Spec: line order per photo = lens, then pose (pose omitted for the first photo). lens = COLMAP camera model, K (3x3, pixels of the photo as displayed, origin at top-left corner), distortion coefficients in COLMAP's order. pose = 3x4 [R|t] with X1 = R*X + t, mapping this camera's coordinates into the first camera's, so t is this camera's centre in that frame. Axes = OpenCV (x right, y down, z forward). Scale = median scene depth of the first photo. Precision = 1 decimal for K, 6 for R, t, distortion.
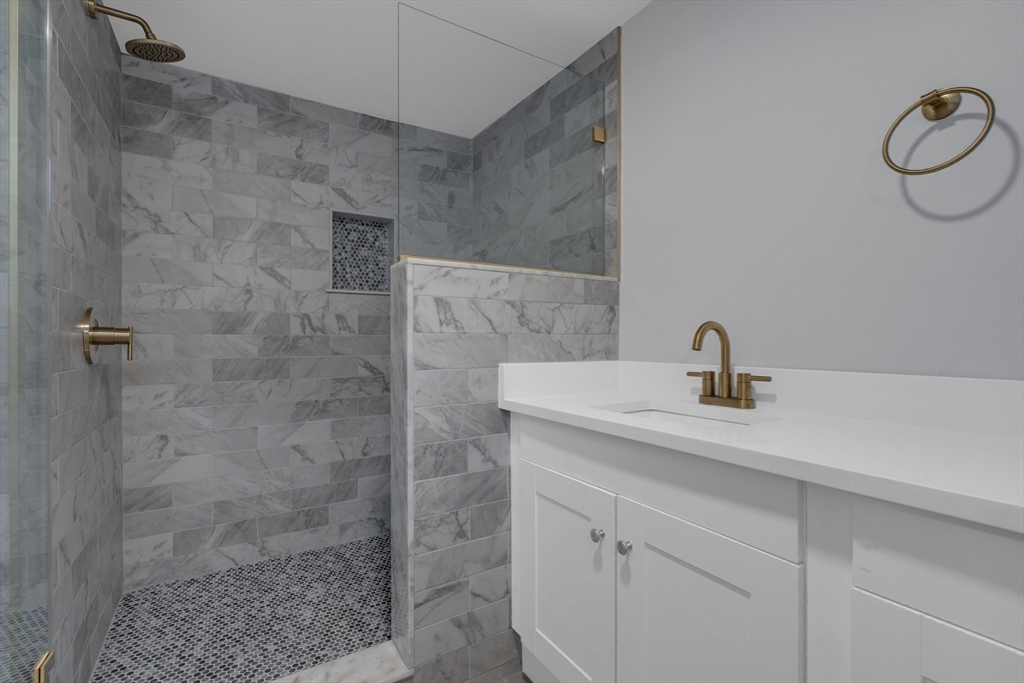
lens RADIAL K [[465.7, 0, 513.8], [0, 465.7, 344.1], [0, 0, 1]] dist [-0.007238, 0.002601]
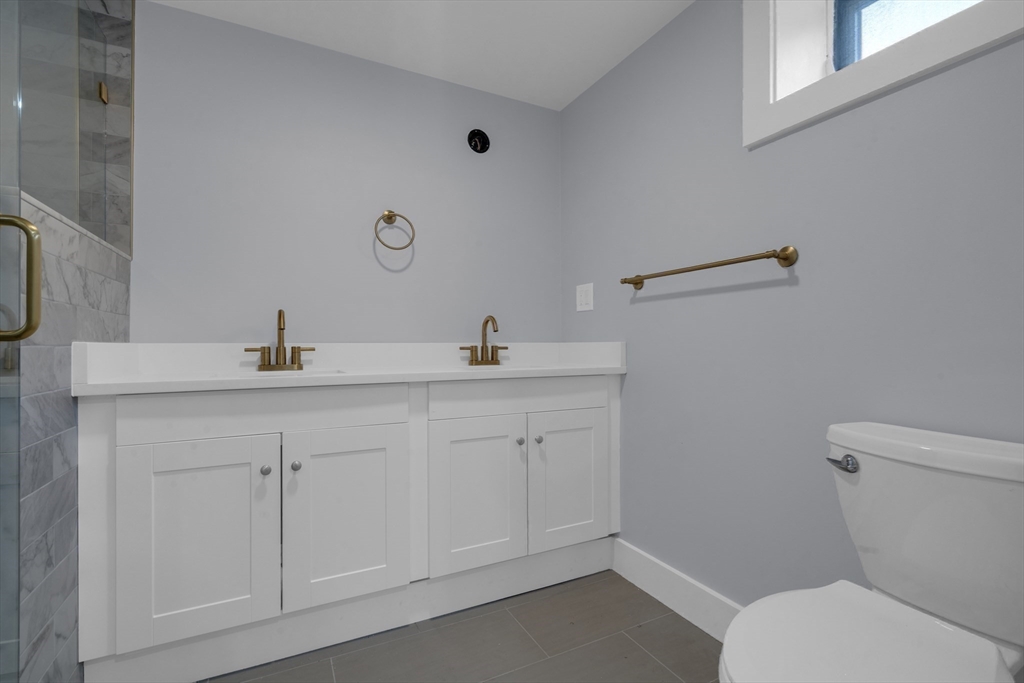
lens RADIAL K [[465.7, 0, 513.8], [0, 465.7, 347.0], [0, 0, 1]] dist [-0.007238, 0.002601]
pose [[0.089015, -0.001097, 0.996030, -0.773057], [0.007279, 0.999973, 0.000451, 0.057029], [-0.996004, 0.007210, 0.089021, 0.158123]]
